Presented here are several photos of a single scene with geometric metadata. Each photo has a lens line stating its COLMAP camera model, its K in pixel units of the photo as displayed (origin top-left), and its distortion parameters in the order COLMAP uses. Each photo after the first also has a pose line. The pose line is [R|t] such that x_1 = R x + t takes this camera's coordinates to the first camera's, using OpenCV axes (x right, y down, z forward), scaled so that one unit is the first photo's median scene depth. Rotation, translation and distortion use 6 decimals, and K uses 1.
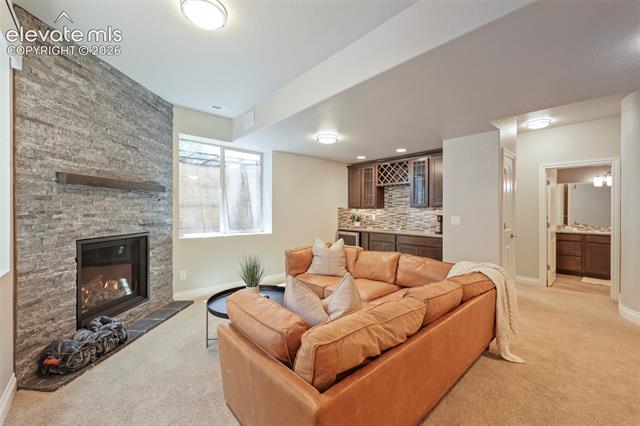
lens RADIAL K [[259.2, 0, 320.0], [0, 259.2, 213.0], [0, 0, 1]] dist [-0.000994, -0.000150]
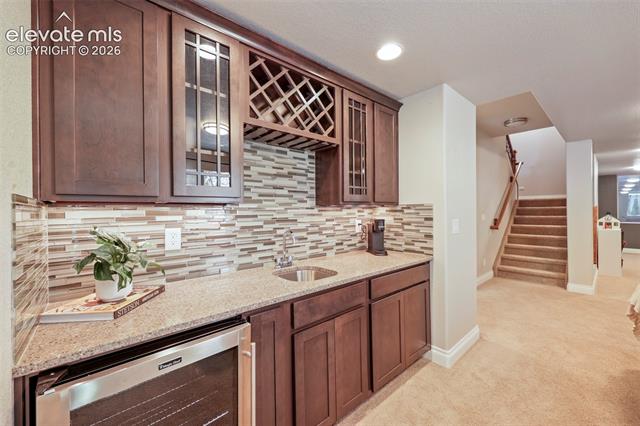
lens RADIAL K [[259.2, 0, 320.0], [0, 259.2, 213.0], [0, 0, 1]] dist [-0.000994, -0.000150]
pose [[0.007049, -0.009584, 0.999929, -0.101859], [0.023187, 0.999687, 0.009418, -0.017587], [-0.999706, 0.023119, 0.007269, 1.662233]]
